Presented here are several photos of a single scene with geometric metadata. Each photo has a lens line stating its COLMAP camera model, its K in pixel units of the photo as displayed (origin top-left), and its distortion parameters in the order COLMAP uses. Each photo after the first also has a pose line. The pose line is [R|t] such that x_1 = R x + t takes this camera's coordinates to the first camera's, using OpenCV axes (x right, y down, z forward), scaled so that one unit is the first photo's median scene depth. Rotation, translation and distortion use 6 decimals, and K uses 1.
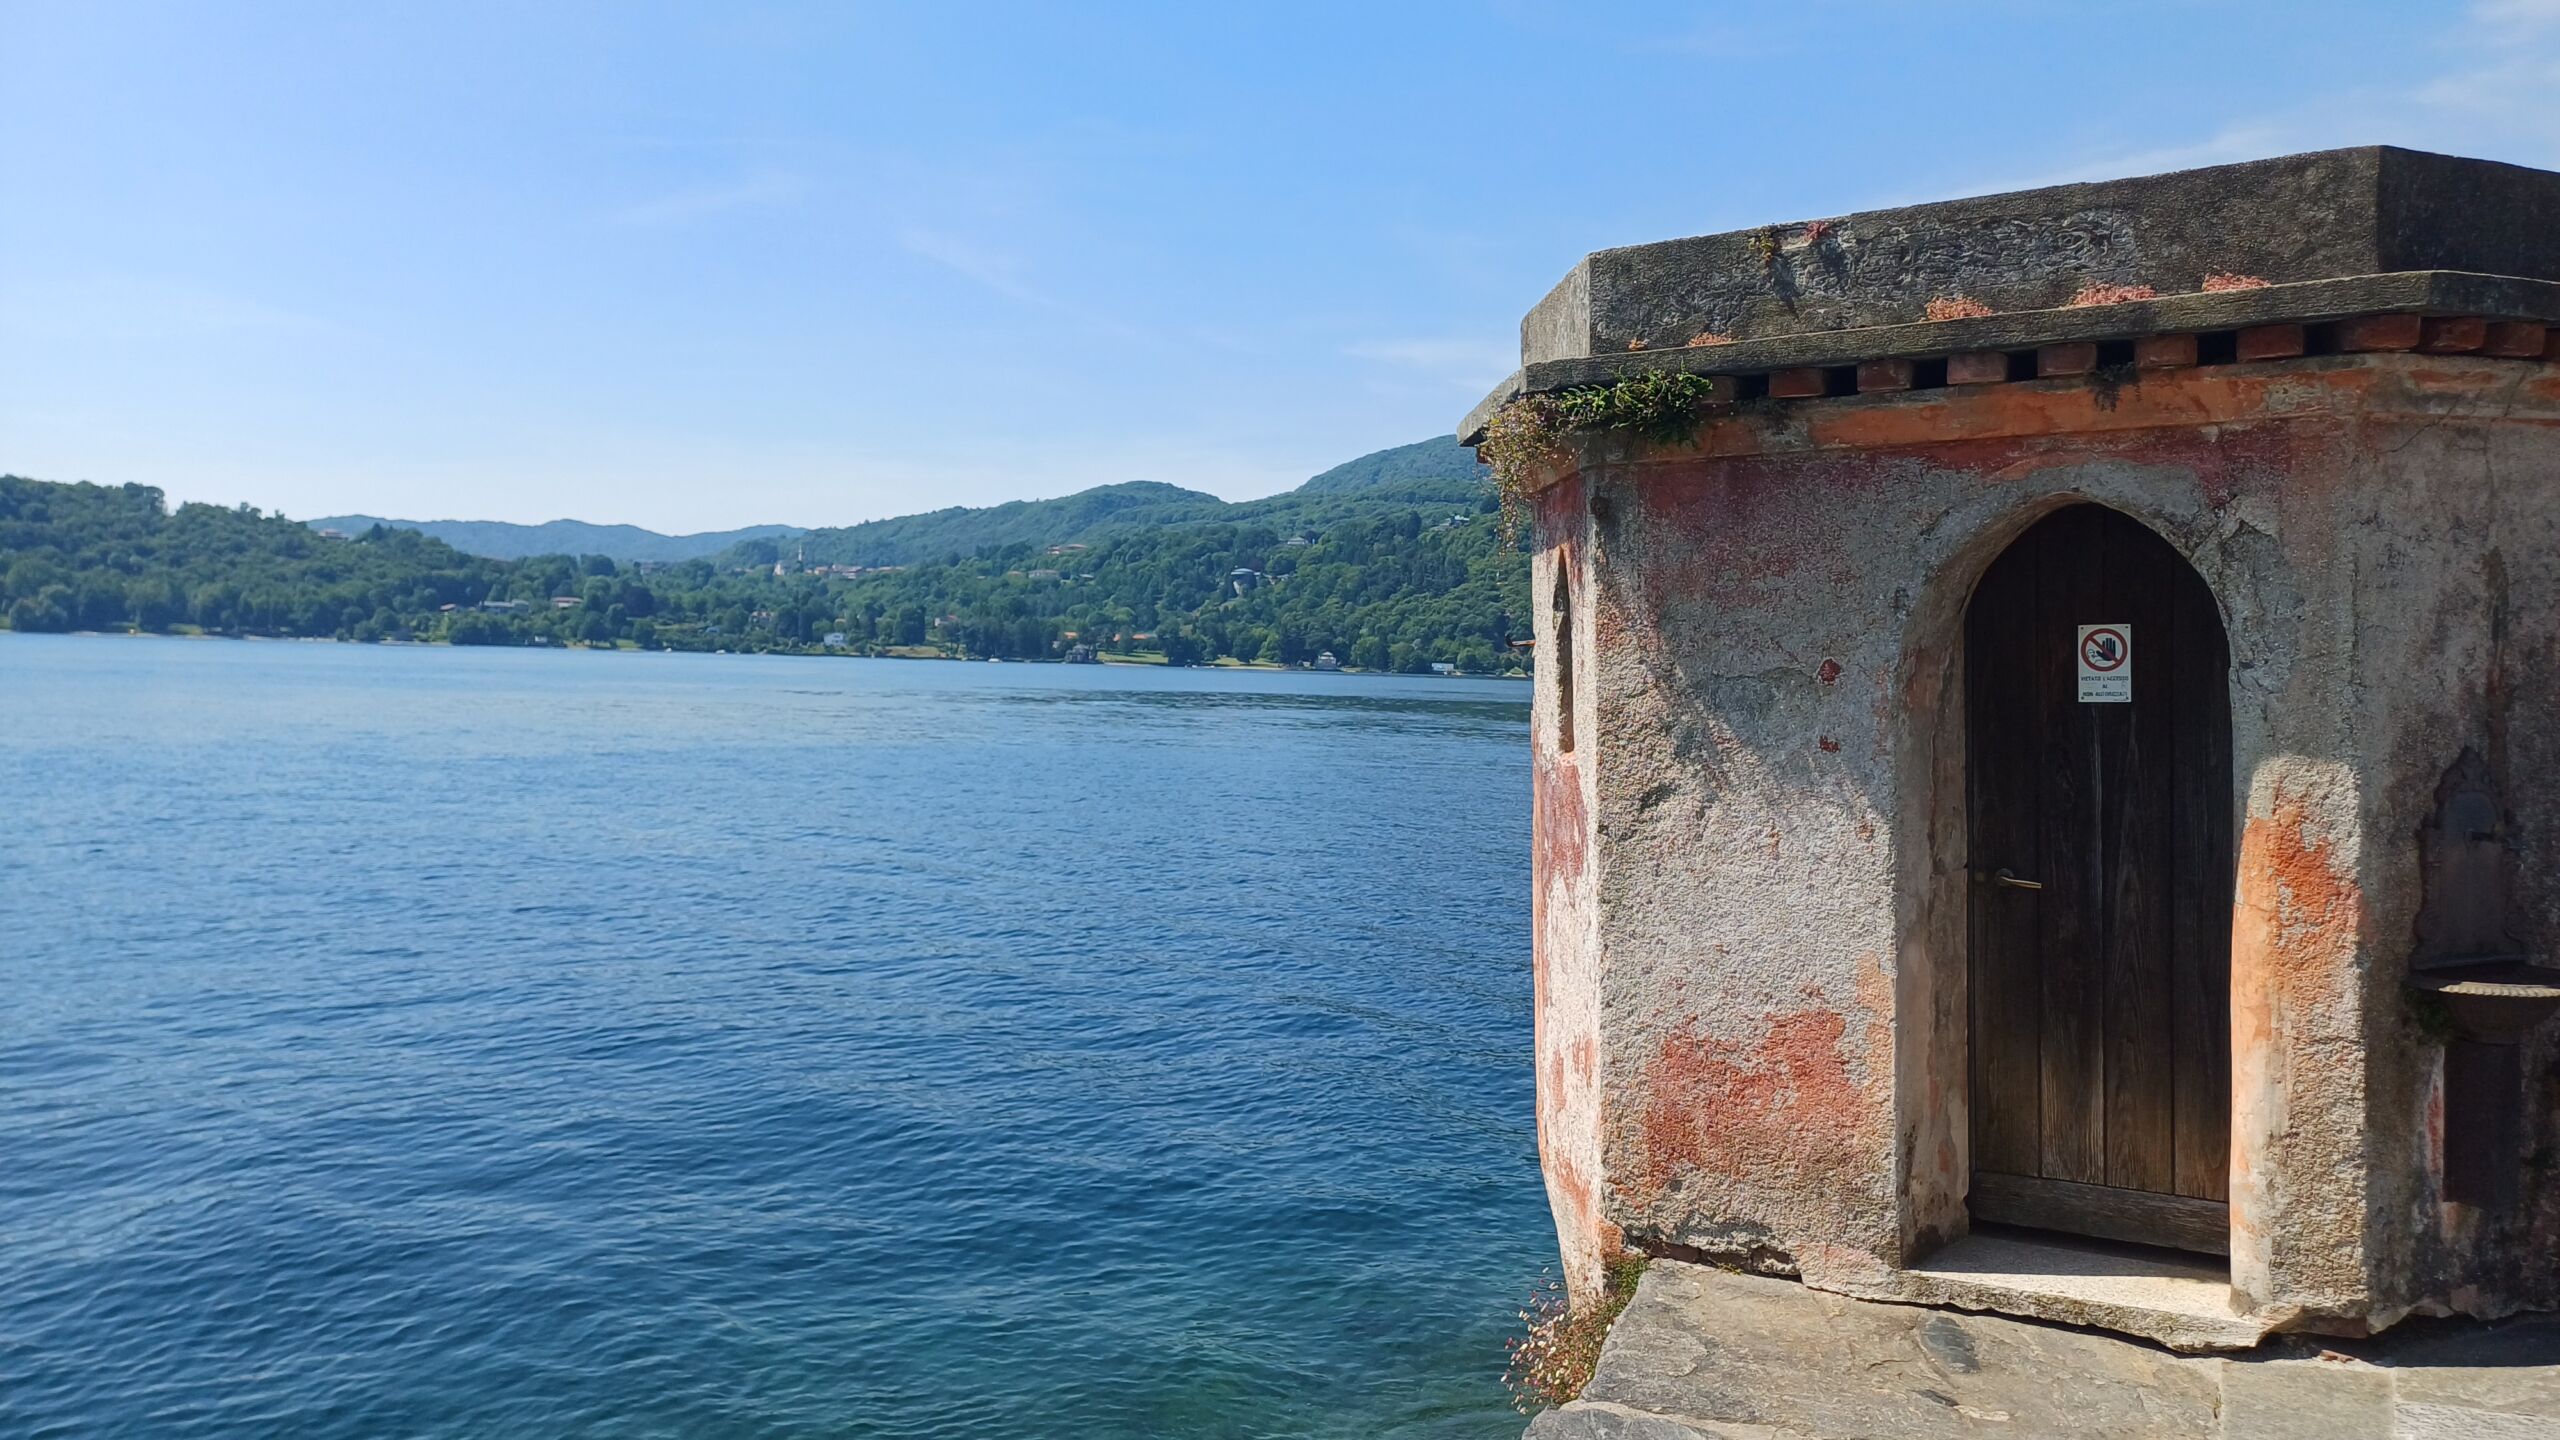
lens RADIAL K [[1907.7, 0, 1280.0], [0, 1907.7, 720.0], [0, 0, 1]] dist [0.144598, -0.173209]
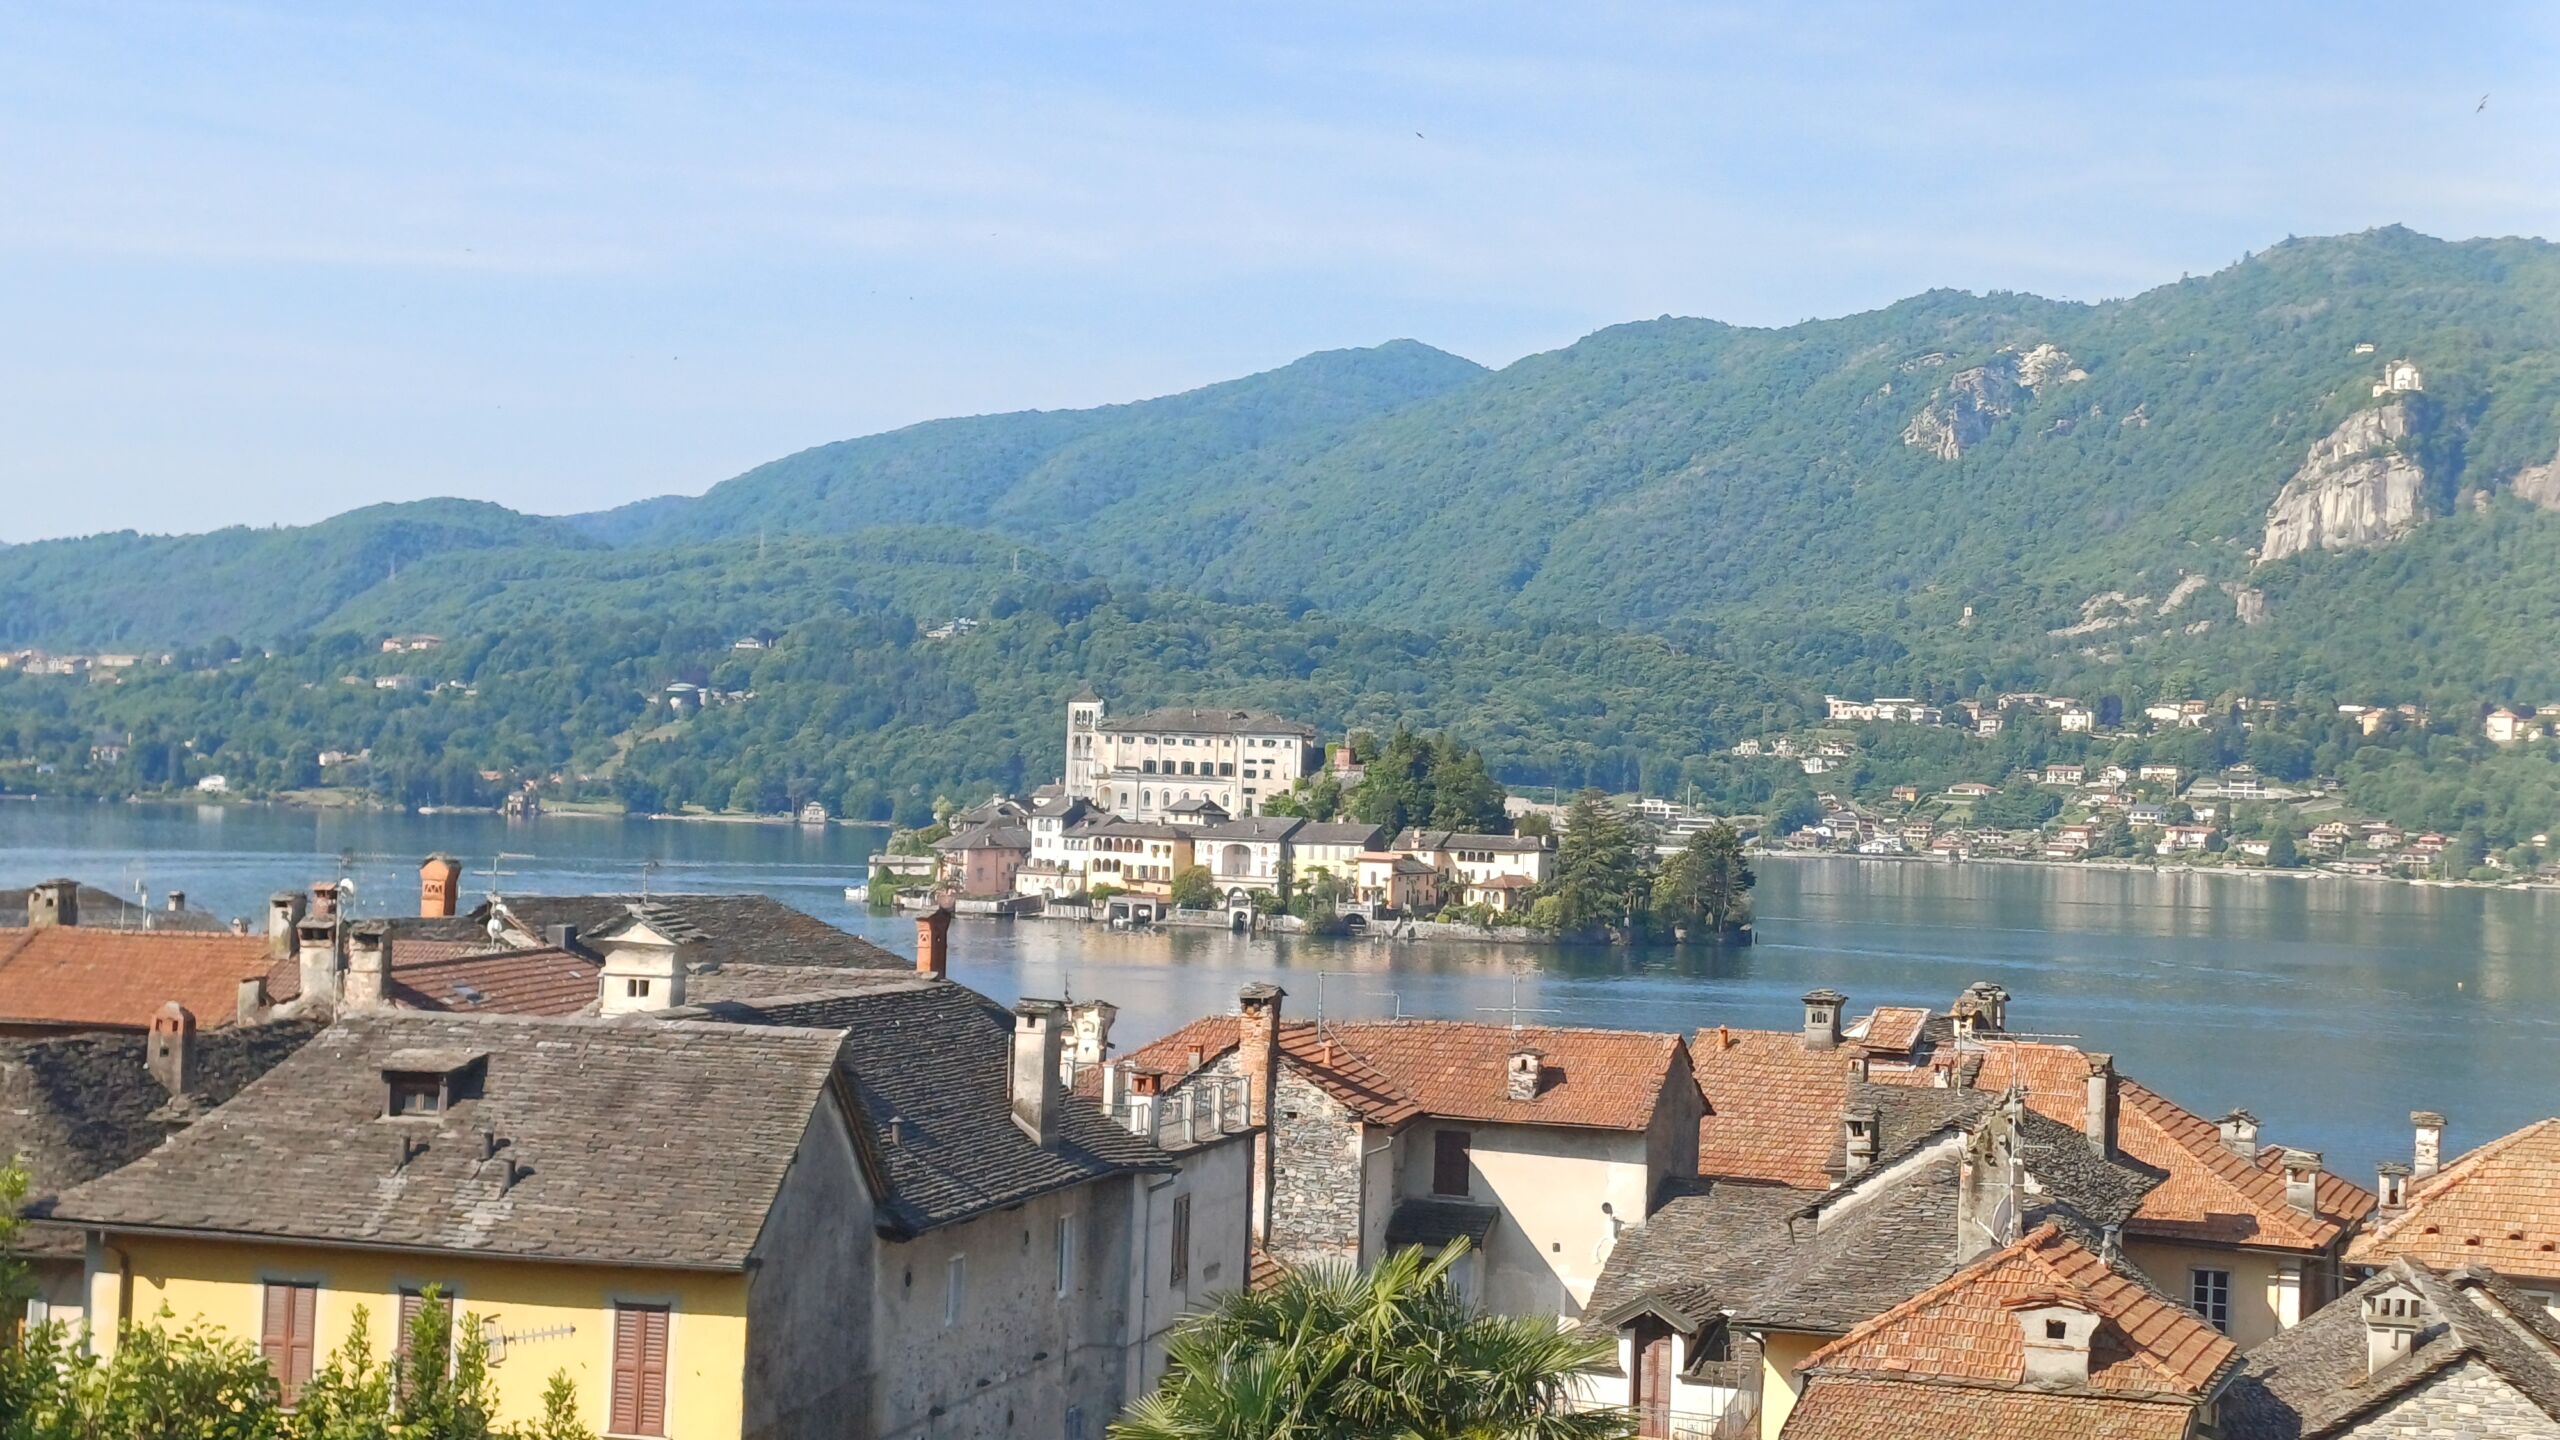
lens RADIAL K [[1907.7, 0, 1280.0], [0, 1907.7, 720.0], [0, 0, 1]] dist [0.144598, -0.173209]
pose [[0.967642, 0.025803, 0.251006, 0.019015], [-0.005095, 0.996553, -0.082805, -0.000411], [-0.252277, 0.078847, 0.964437, 0.181260]]
